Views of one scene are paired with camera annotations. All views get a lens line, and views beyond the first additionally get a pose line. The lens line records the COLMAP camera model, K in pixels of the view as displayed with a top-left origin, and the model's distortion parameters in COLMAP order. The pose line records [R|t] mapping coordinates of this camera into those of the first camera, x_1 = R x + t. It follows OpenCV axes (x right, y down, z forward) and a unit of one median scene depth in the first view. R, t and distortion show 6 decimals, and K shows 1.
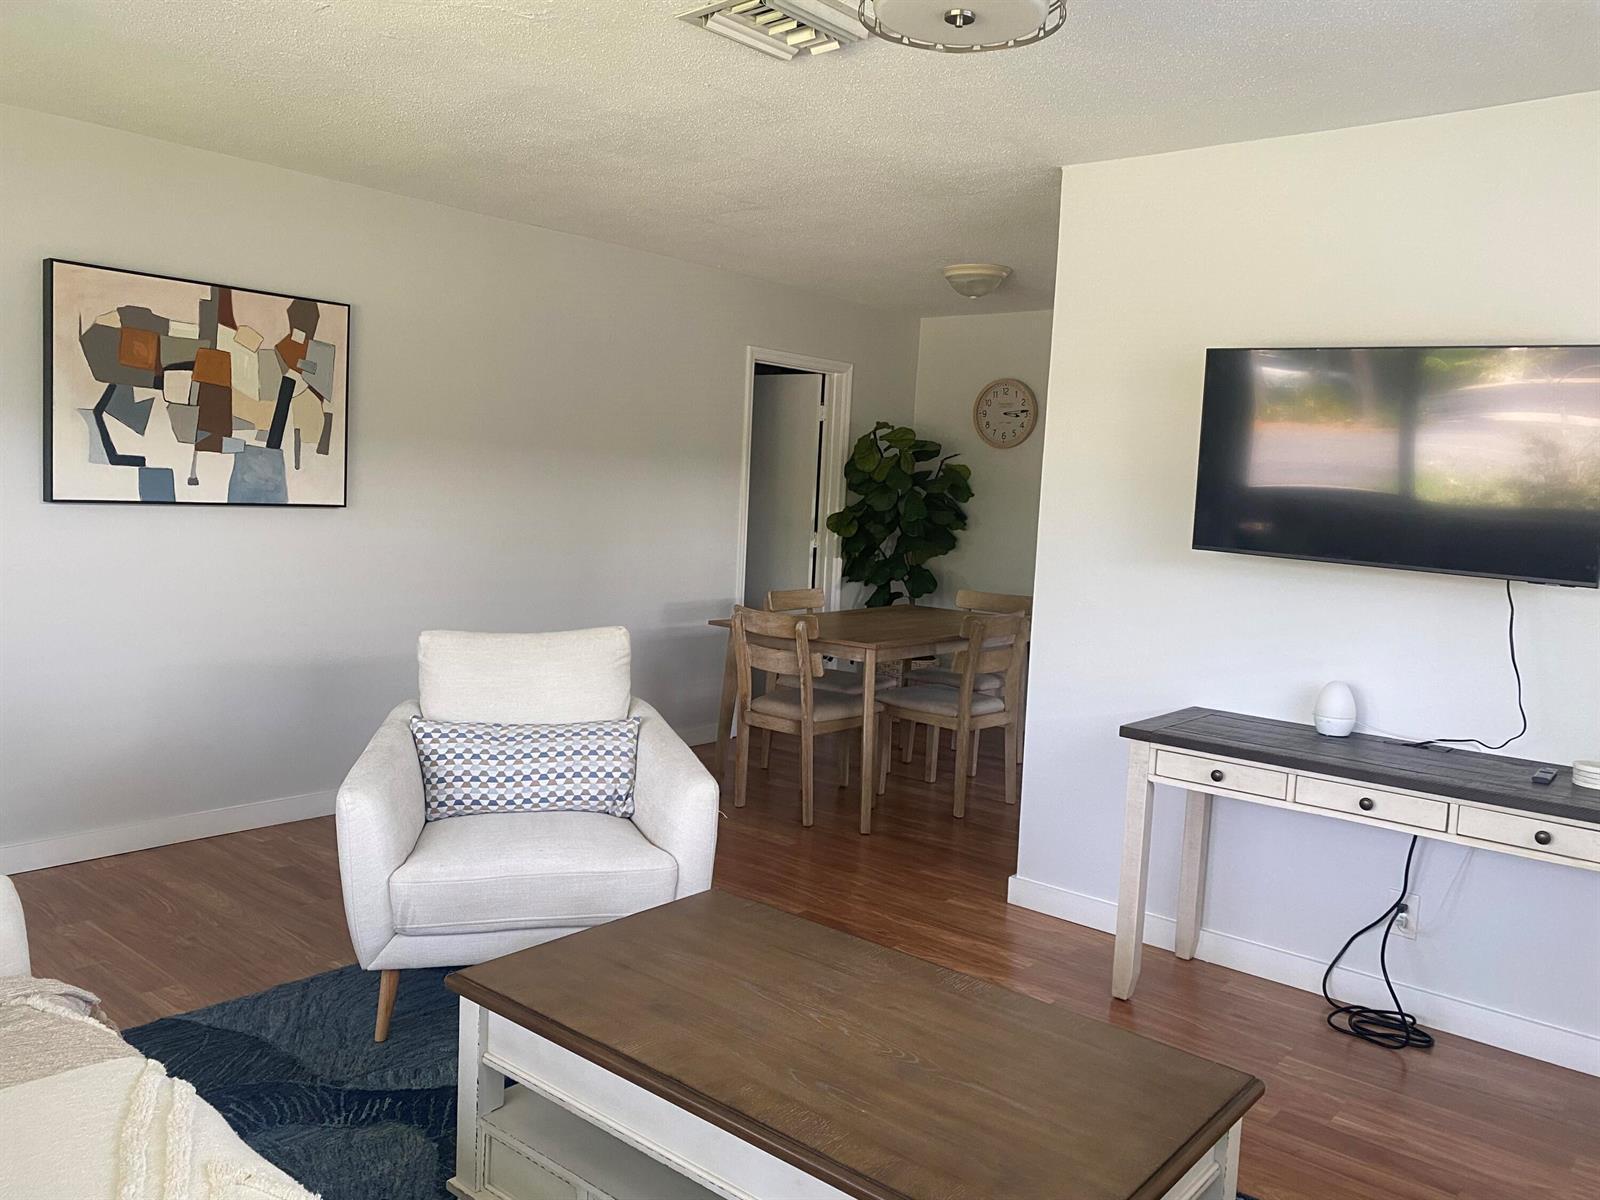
lens RADIAL K [[1212.2, 0, 800.0], [0, 1212.2, 600.0], [0, 0, 1]] dist [-0.002412, -0.000728]
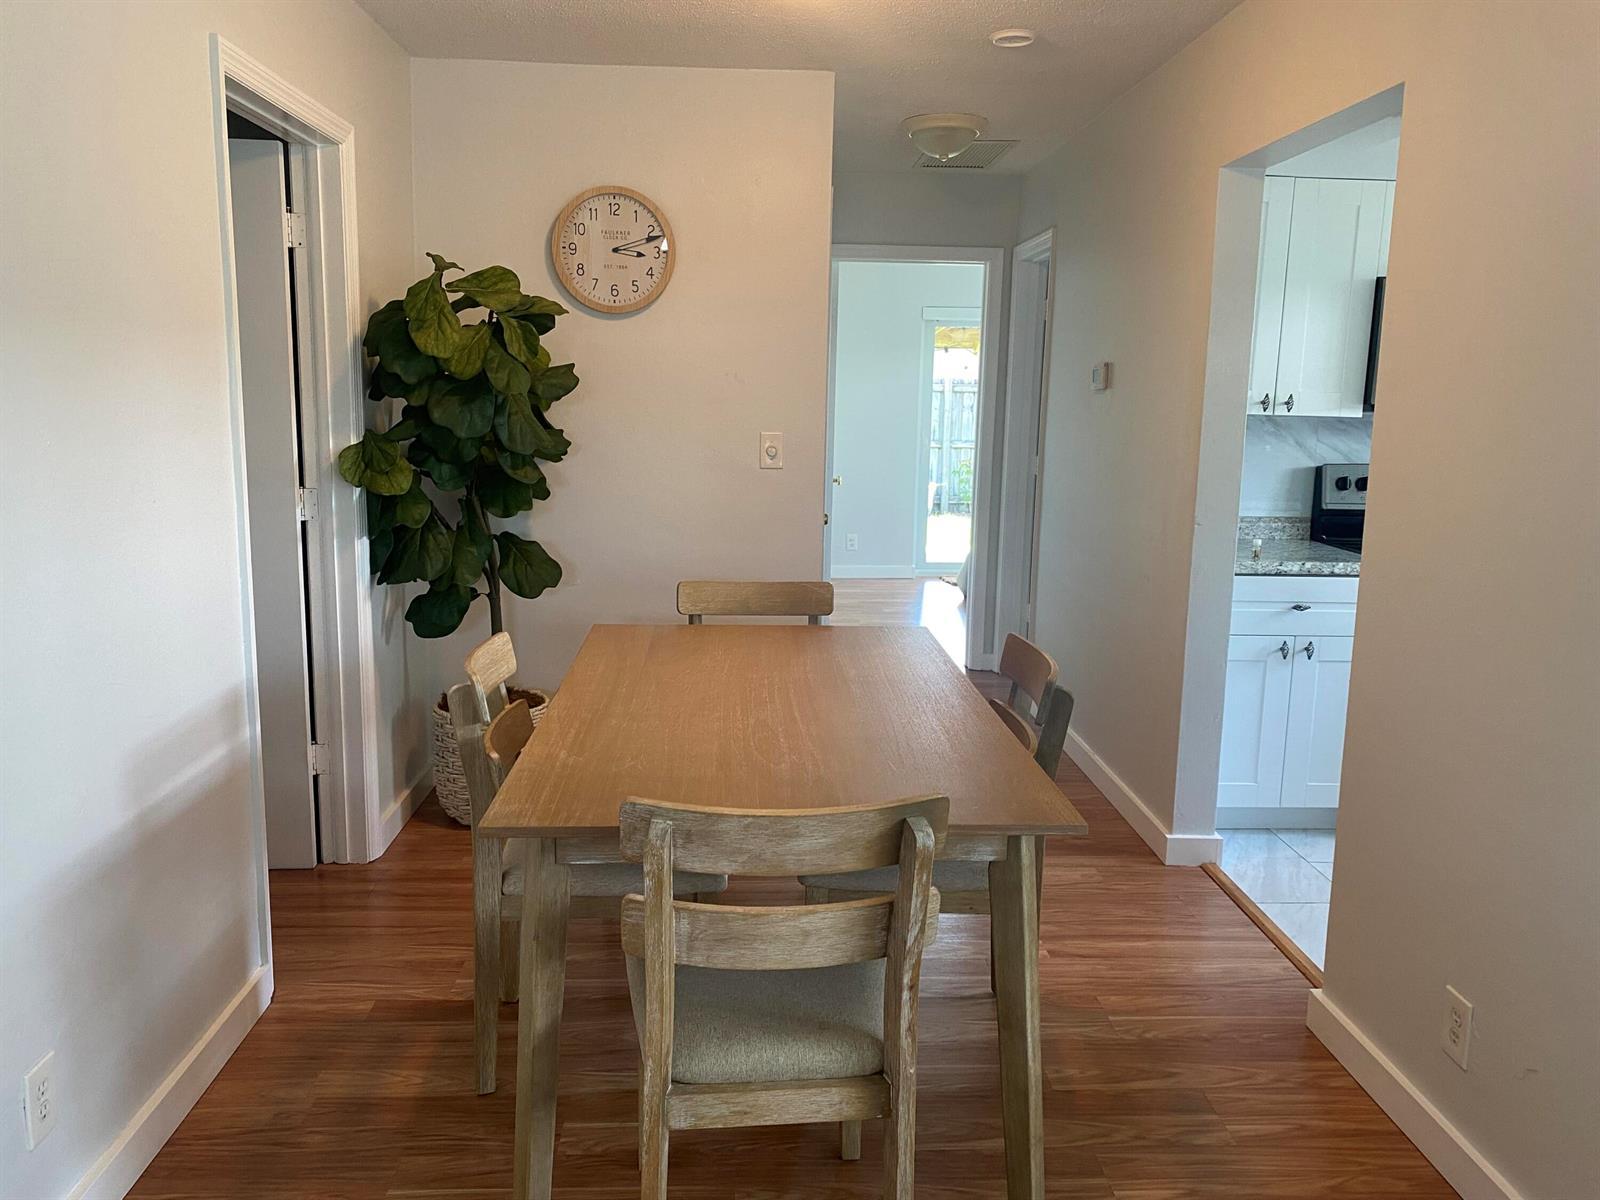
lens RADIAL K [[1212.2, 0, 800.0], [0, 1212.2, 600.0], [0, 0, 1]] dist [-0.002412, -0.000728]
pose [[0.747627, -0.138684, 0.649477, -0.155744], [0.068901, 0.988873, 0.131841, -0.061889], [-0.660535, -0.053818, 0.748864, 0.517231]]
